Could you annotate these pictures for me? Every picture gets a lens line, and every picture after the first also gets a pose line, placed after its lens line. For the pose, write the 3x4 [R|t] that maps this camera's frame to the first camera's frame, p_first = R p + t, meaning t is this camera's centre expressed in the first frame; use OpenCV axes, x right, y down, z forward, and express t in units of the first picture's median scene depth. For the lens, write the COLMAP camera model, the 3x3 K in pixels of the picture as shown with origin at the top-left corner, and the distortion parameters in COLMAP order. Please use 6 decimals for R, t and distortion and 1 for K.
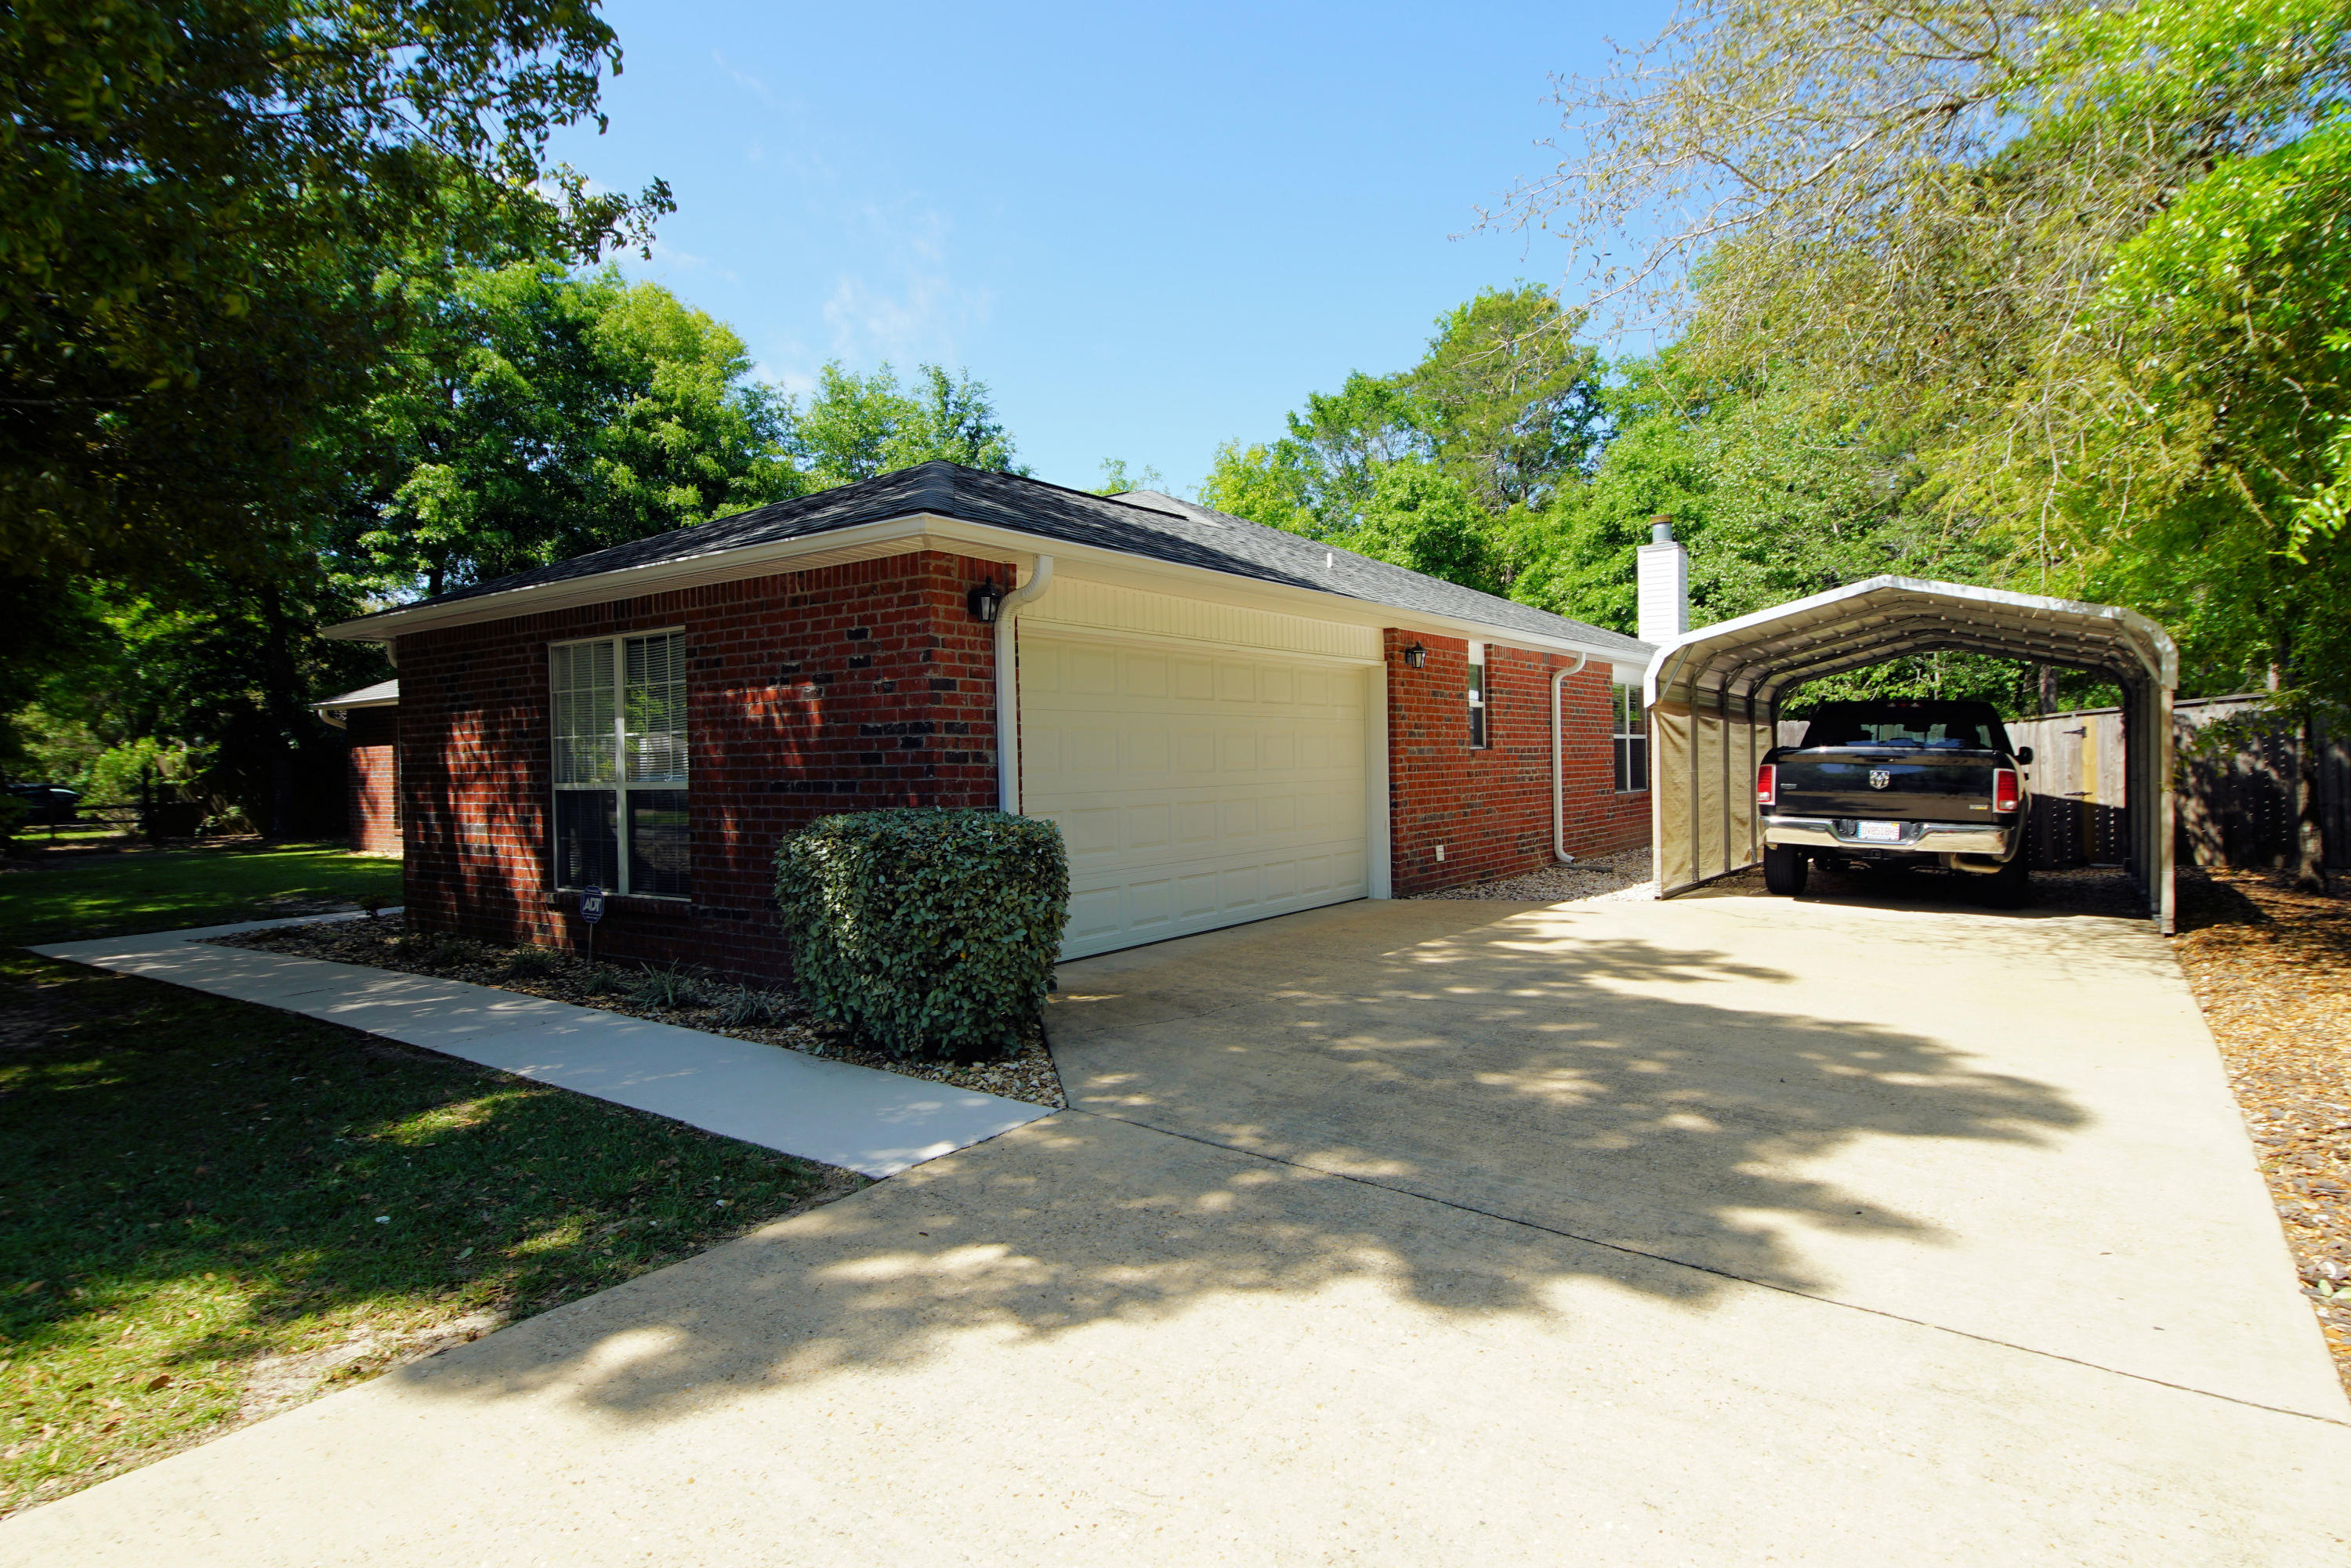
lens RADIAL K [[1233.6, 0, 1175.5], [0, 1233.6, 784.0], [0, 0, 1]] dist [0.000341, -0.000017]
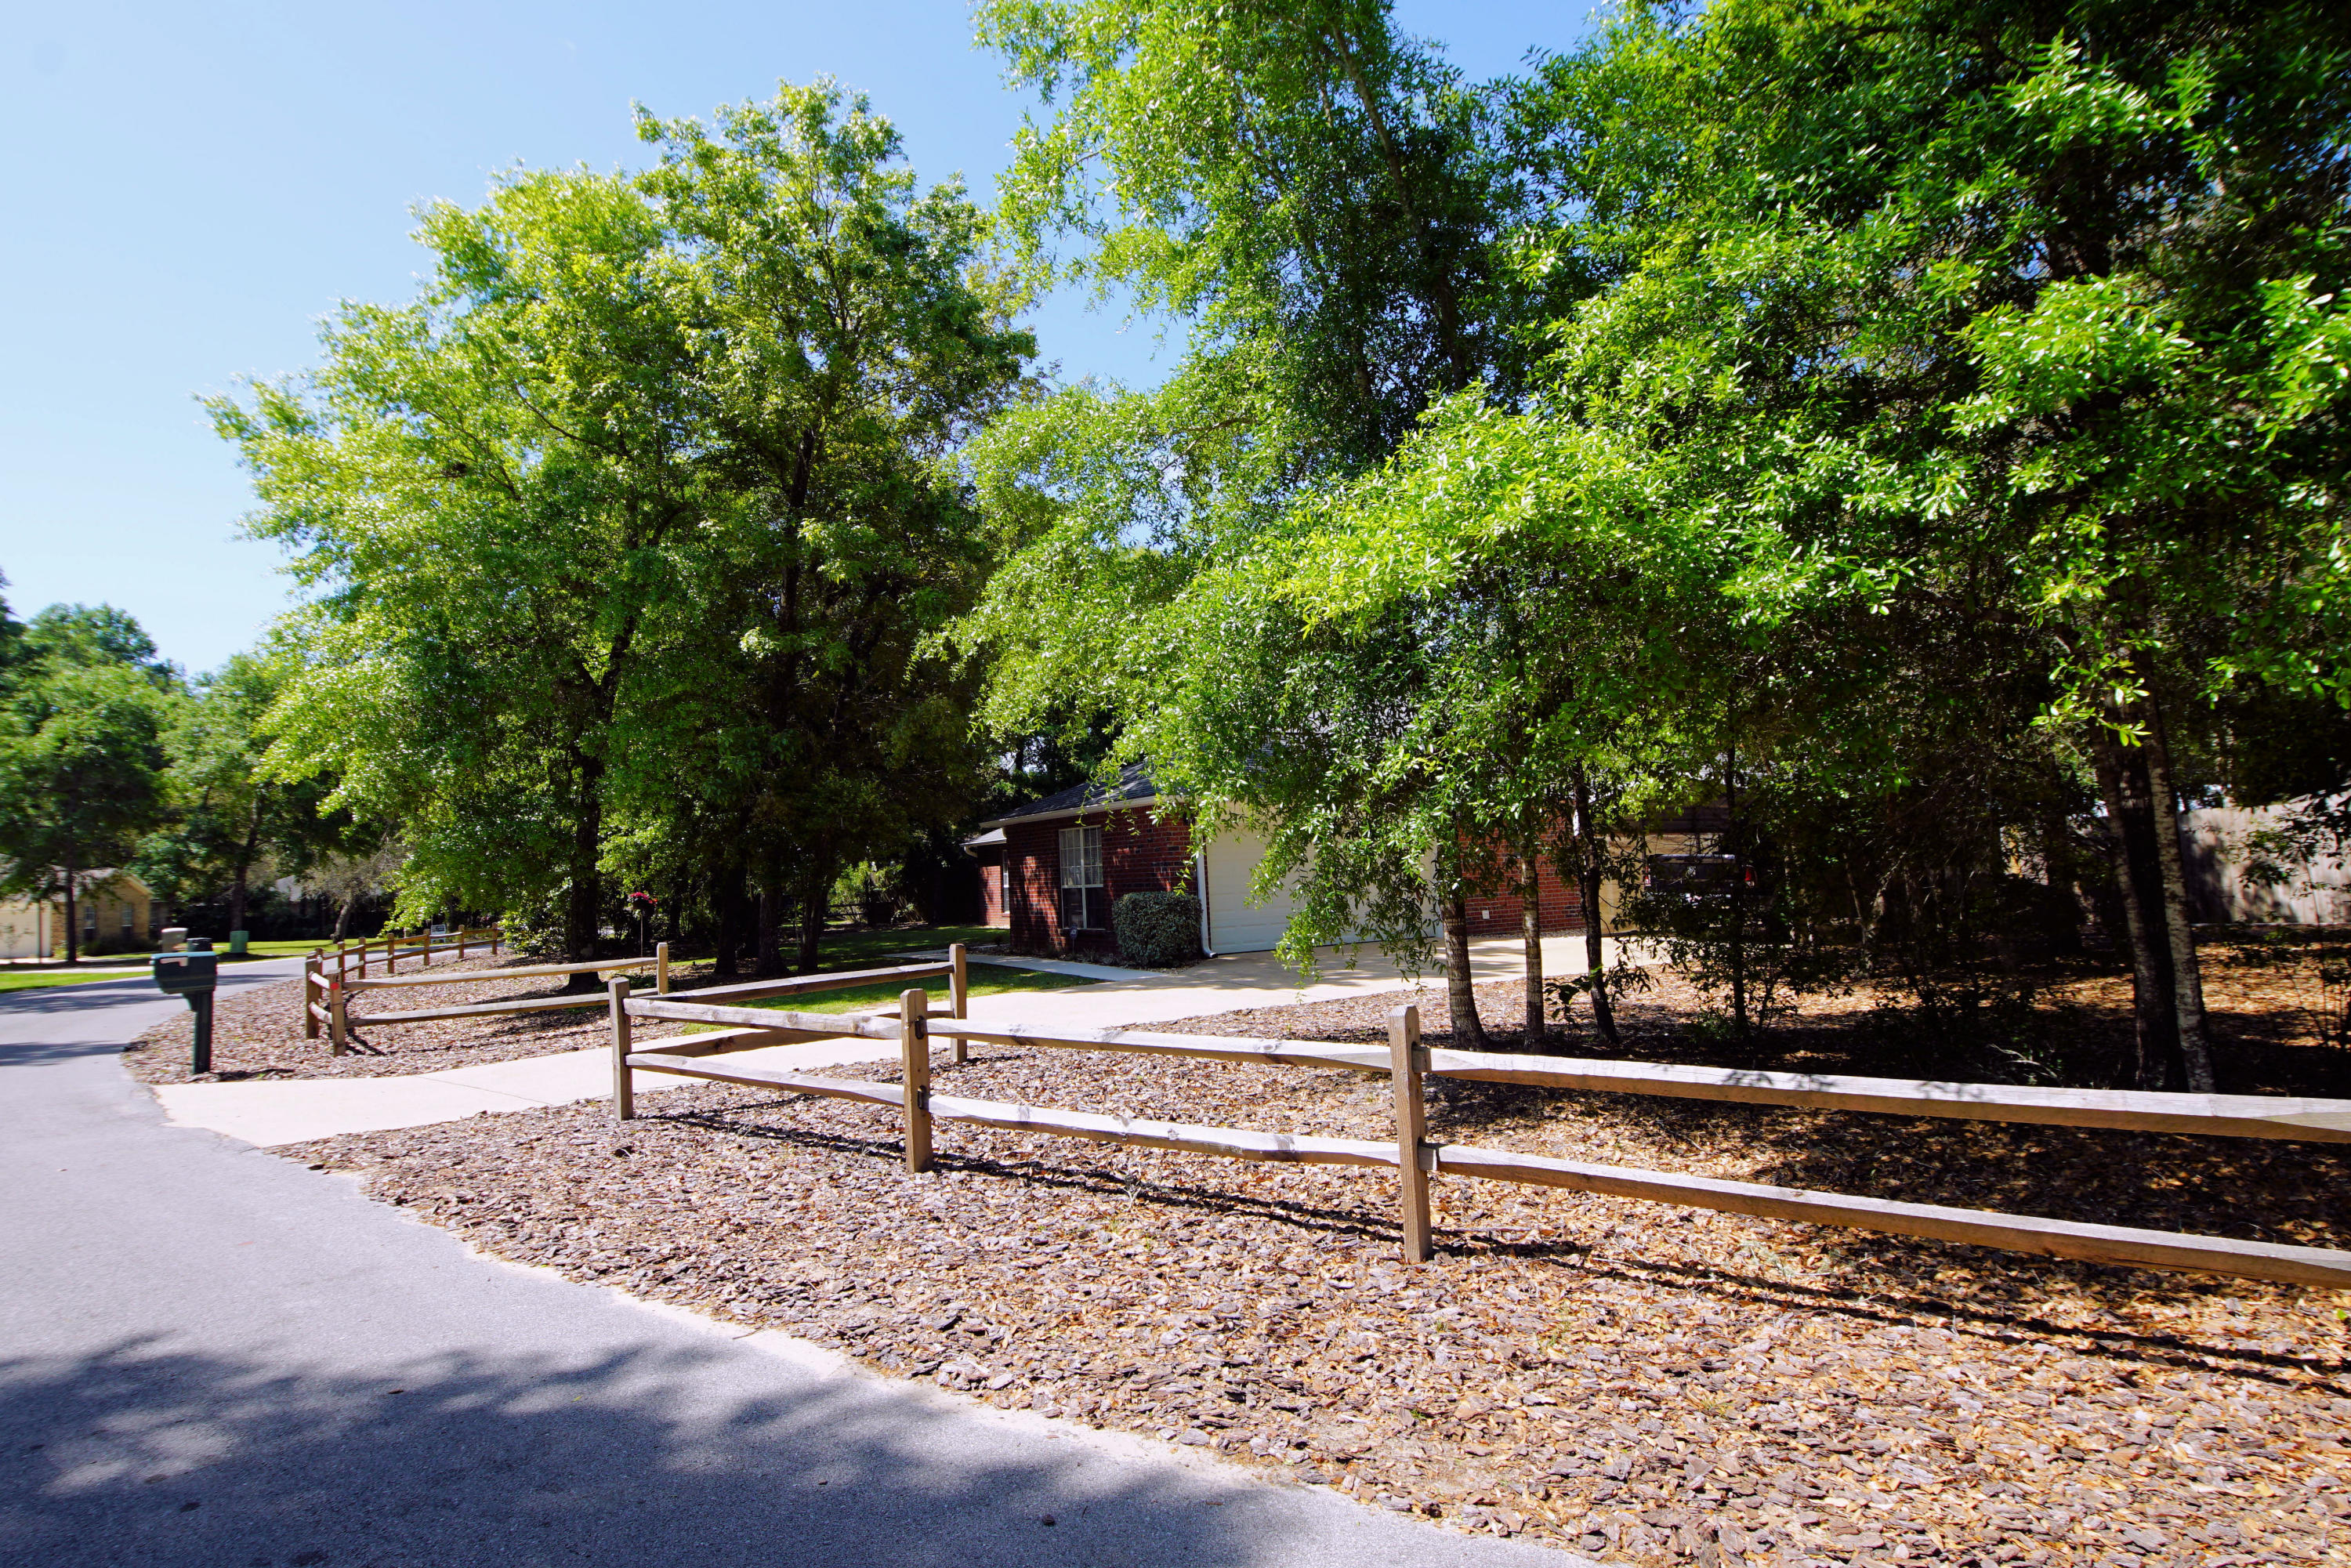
lens RADIAL K [[1233.6, 0, 1175.5], [0, 1233.6, 784.0], [0, 0, 1]] dist [0.000341, -0.000017]
pose [[0.915677, -0.048340, -0.398996, 0.319330], [0.016129, 0.996361, -0.083698, 0.004323], [0.401590, 0.070204, 0.913125, -0.542562]]
